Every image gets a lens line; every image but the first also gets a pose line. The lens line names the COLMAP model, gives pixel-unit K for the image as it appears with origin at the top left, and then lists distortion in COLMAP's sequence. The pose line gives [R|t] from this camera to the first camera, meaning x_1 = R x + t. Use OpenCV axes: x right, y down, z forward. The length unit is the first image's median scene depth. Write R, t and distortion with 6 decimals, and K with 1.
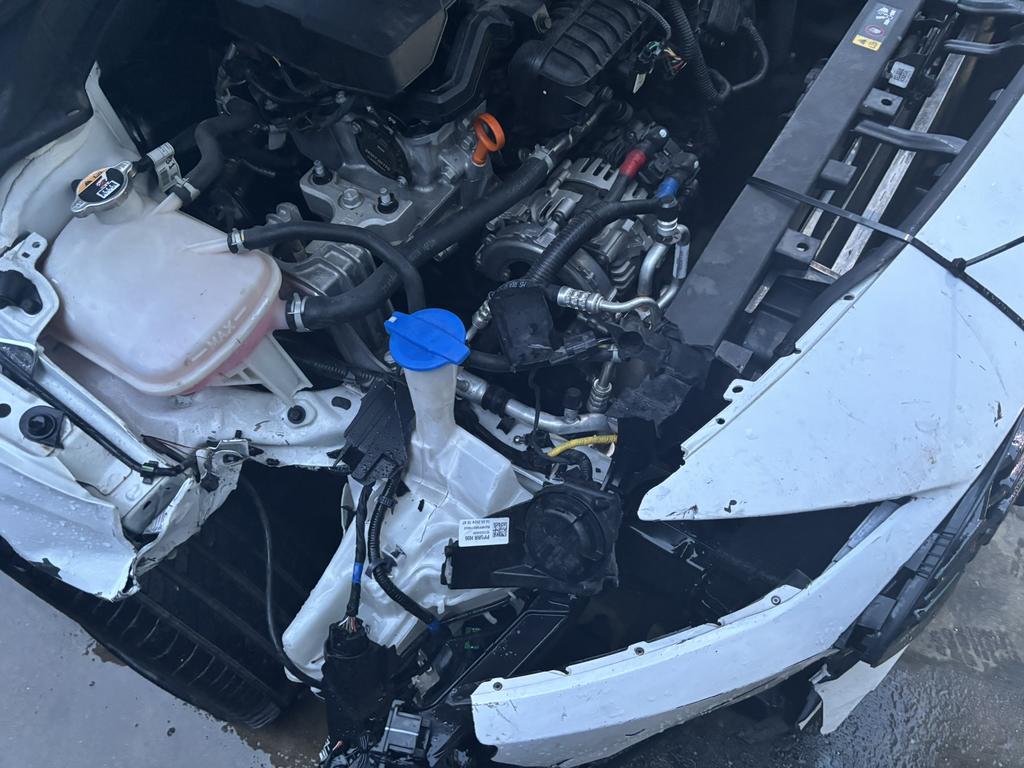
lens RADIAL K [[808.7, 0, 511.8], [0, 808.7, 362.6], [0, 0, 1]] dist [-0.000262, 0.063688]
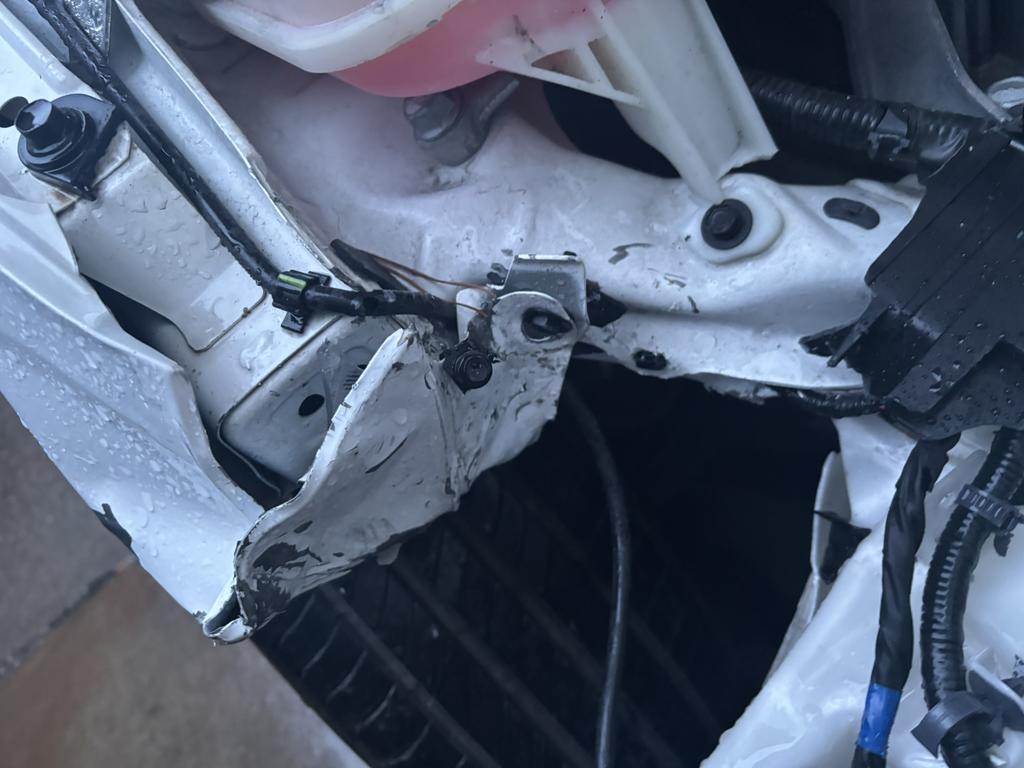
lens RADIAL K [[852.4, 0, 524.6], [0, 852.4, 396.8], [0, 0, 1]] dist [-0.007123, -0.001780]
pose [[0.893717, 0.090288, -0.439451, -0.178335], [-0.094399, 0.995455, 0.012543, 0.146194], [0.438587, 0.030273, 0.898179, 0.643233]]
